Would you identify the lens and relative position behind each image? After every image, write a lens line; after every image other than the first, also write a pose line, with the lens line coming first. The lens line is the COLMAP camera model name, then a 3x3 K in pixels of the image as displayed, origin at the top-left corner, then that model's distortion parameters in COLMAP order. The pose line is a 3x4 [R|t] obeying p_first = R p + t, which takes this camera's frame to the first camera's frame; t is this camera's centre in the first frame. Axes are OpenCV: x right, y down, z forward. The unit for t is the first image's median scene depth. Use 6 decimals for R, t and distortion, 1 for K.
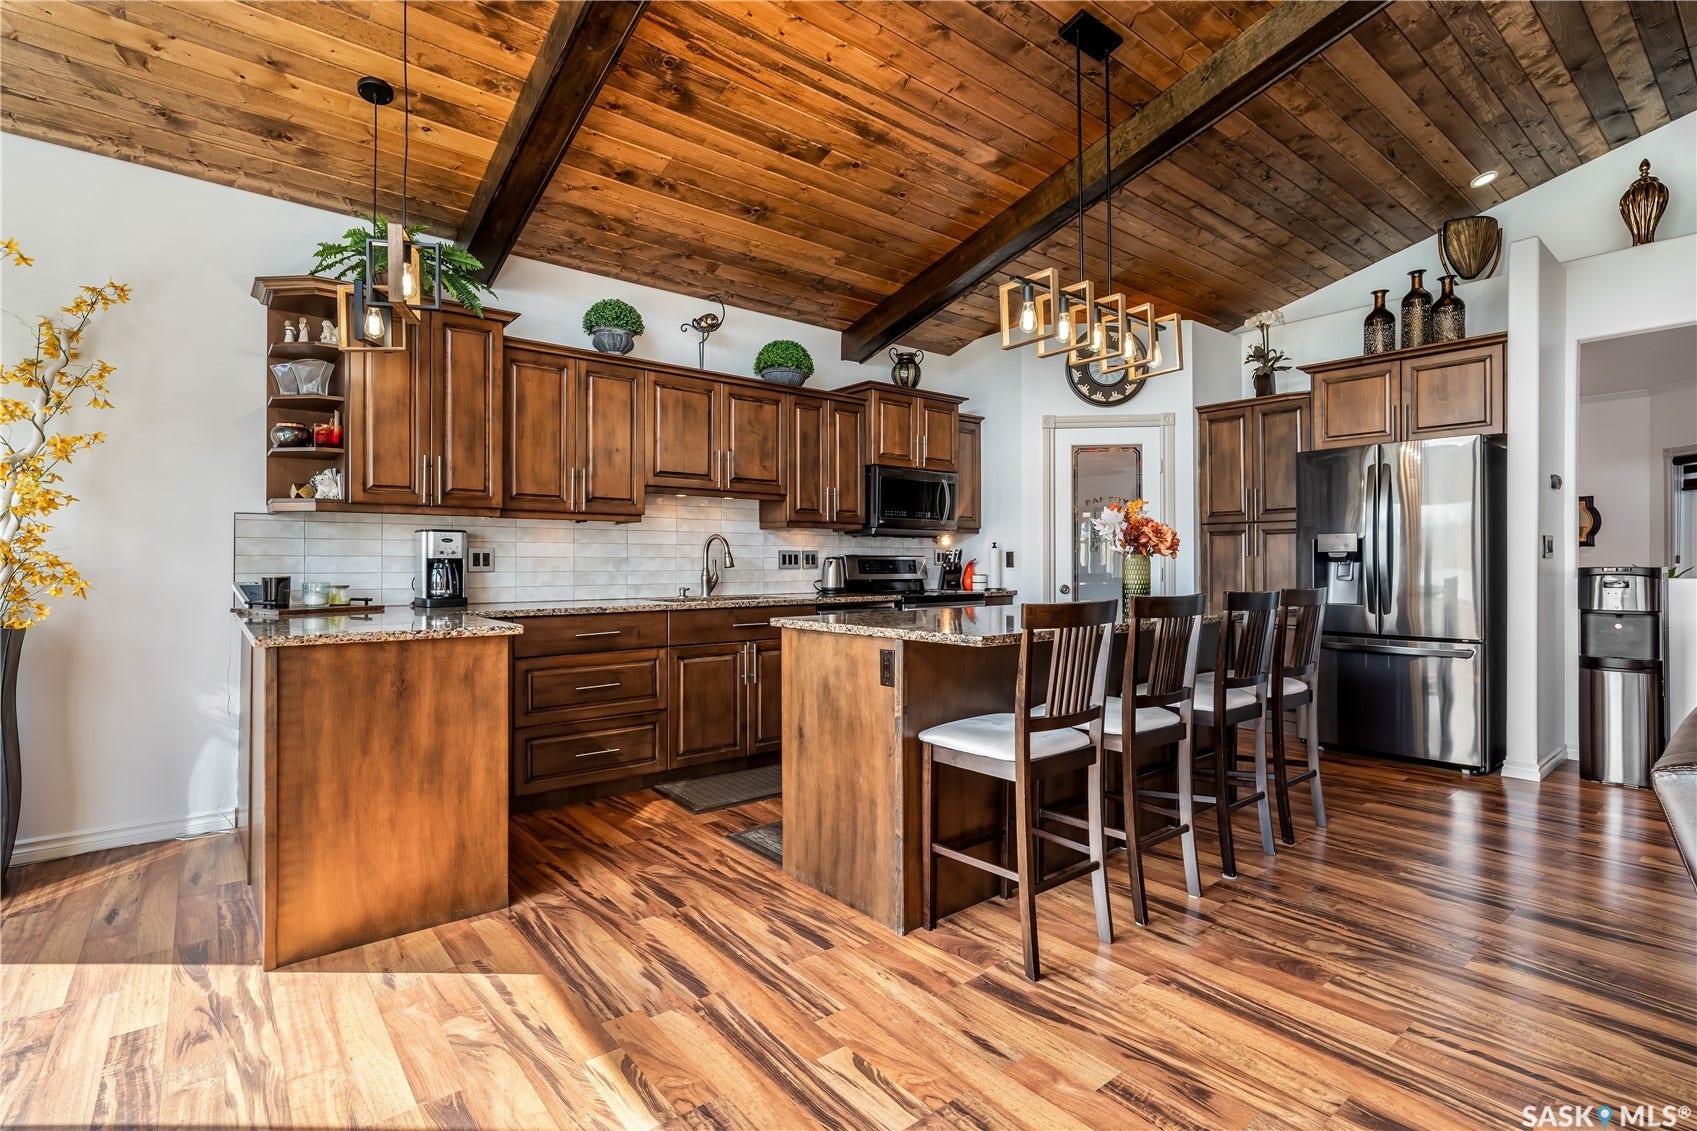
lens RADIAL K [[801.7, 0, 849.4], [0, 801.7, 563.6], [0, 0, 1]] dist [-0.017234, 0.006921]
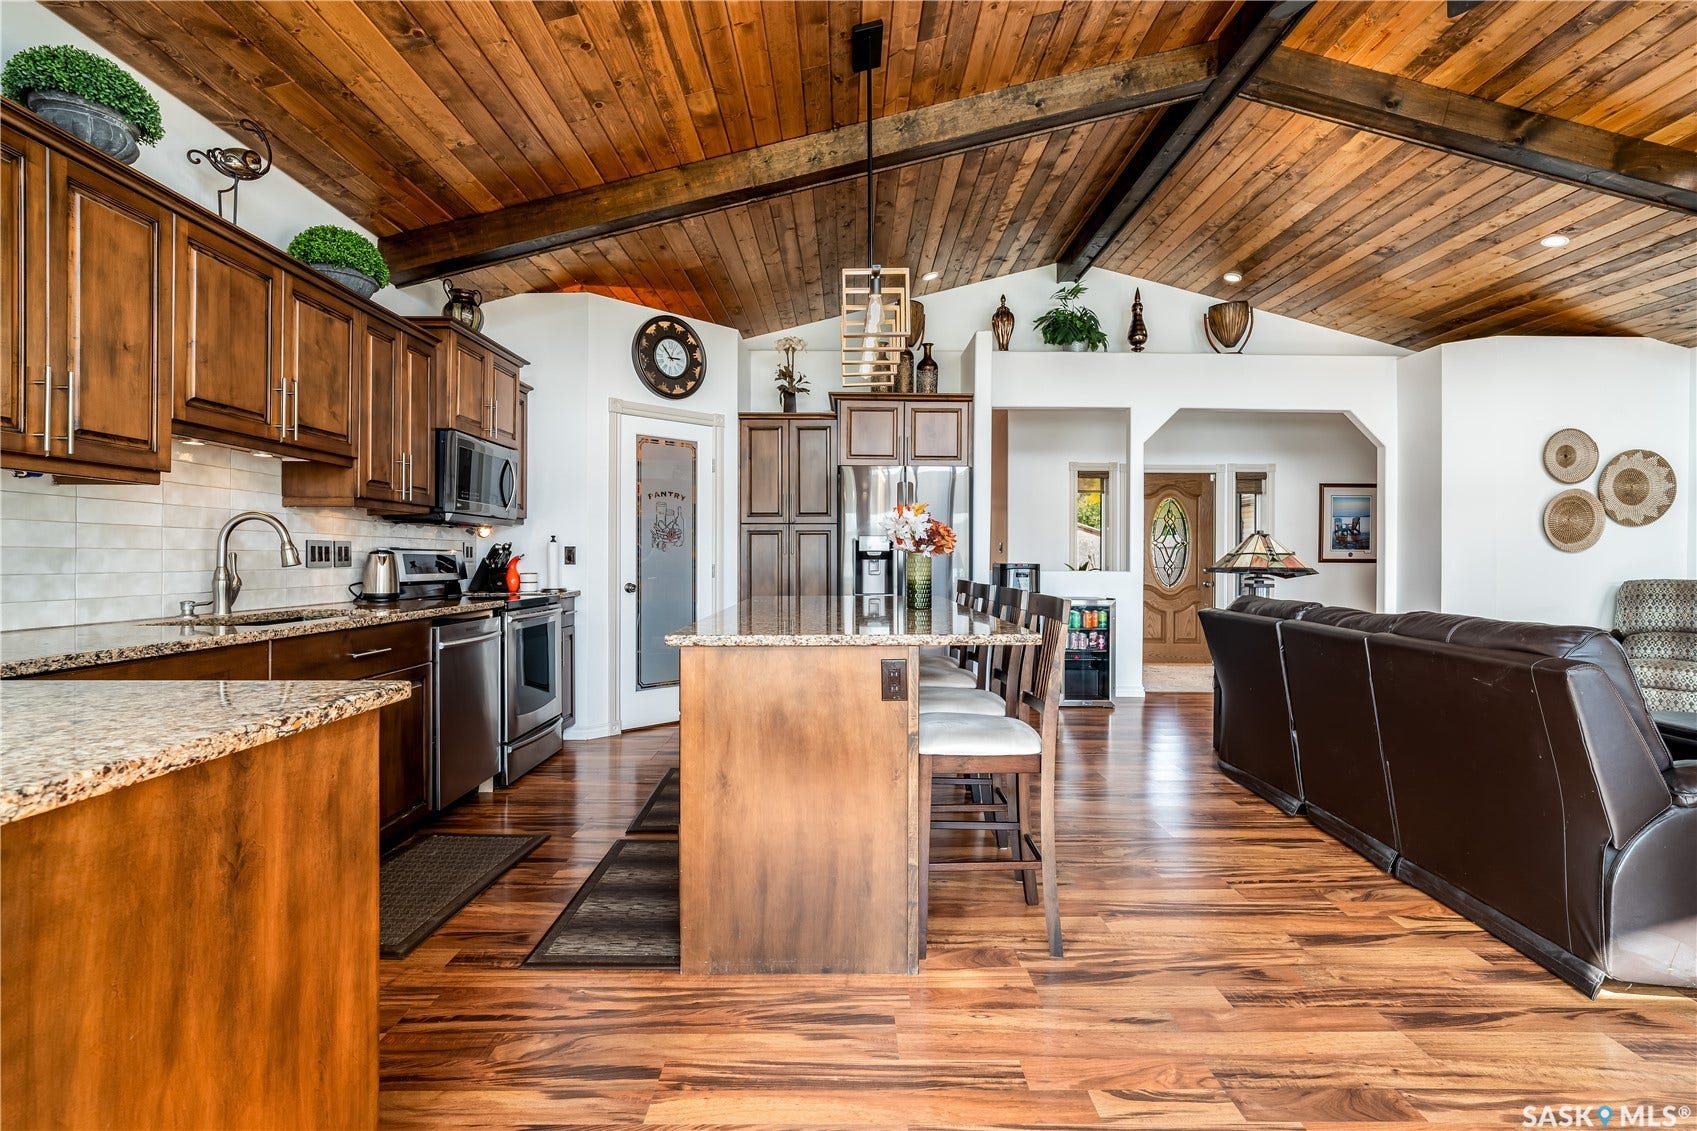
lens RADIAL K [[801.7, 0, 851.7], [0, 801.7, 562.0], [0, 0, 1]] dist [-0.017234, 0.006921]
pose [[0.624874, 0.000155, 0.780725, -0.406017], [-0.002666, 0.999995, 0.001934, -0.000589], [-0.780721, -0.003290, 0.624872, 0.294927]]
